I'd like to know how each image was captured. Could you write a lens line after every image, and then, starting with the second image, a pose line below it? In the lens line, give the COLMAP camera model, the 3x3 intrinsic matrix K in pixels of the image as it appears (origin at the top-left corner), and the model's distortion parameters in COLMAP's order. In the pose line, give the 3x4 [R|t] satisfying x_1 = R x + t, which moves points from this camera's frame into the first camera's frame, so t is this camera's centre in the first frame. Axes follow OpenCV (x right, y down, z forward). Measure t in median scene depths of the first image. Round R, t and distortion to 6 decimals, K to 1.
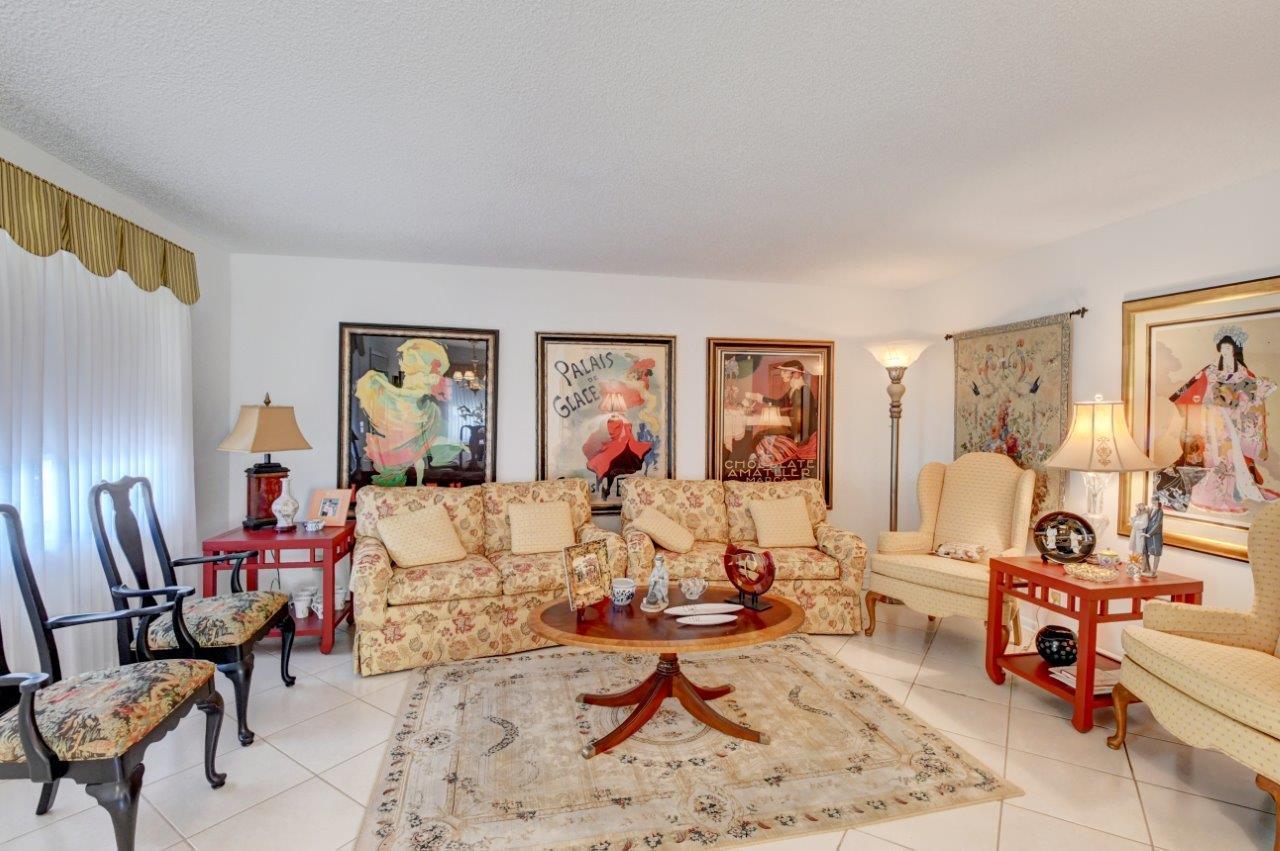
lens RADIAL K [[545.7, 0, 637.9], [0, 545.7, 418.7], [0, 0, 1]] dist [0.010241, -0.014483]
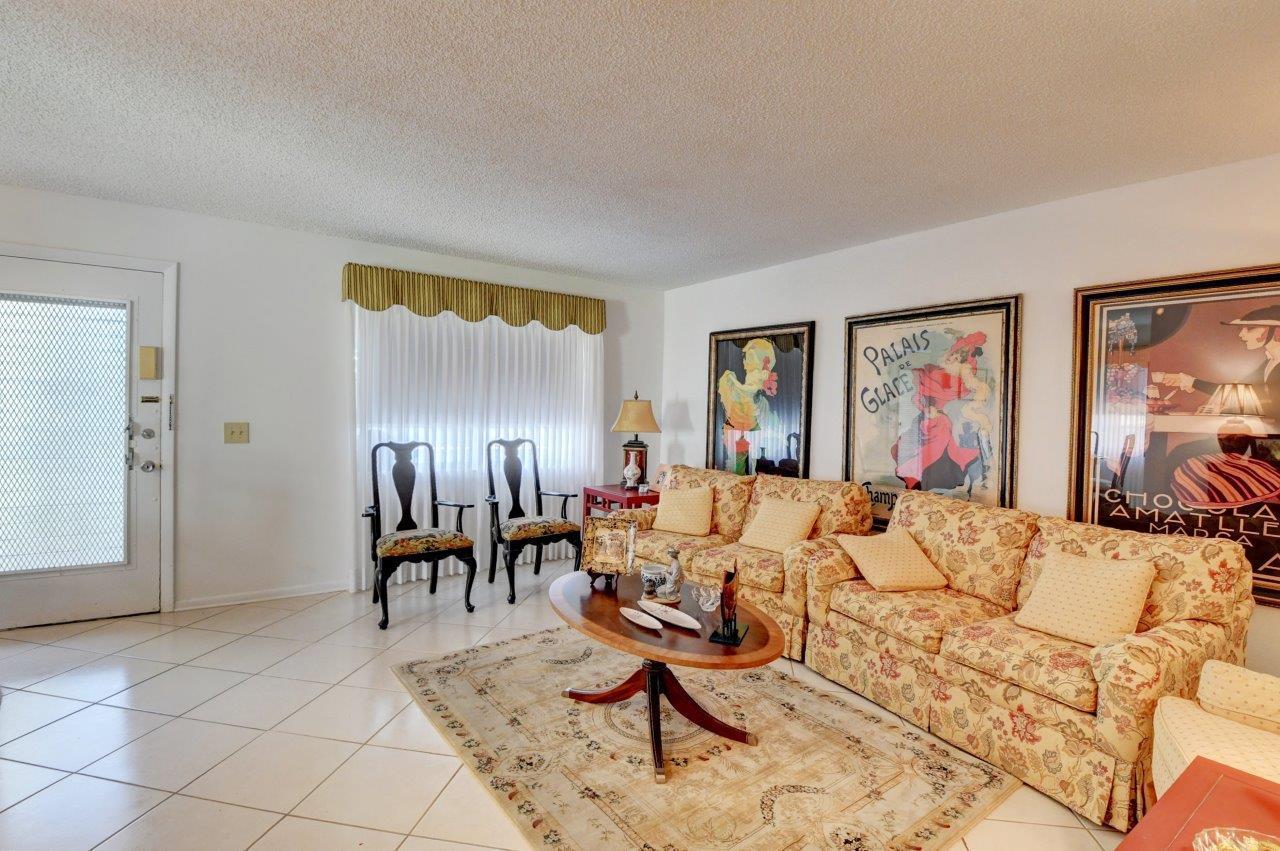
lens RADIAL K [[562.7, 0, 638.6], [0, 562.7, 421.7], [0, 0, 1]] dist [0.034584, -0.037510]
pose [[0.476311, 0.026748, -0.878870, 0.478724], [-0.025557, 0.999536, 0.016569, 0.006700], [0.878905, 0.014569, 0.476774, 0.260654]]
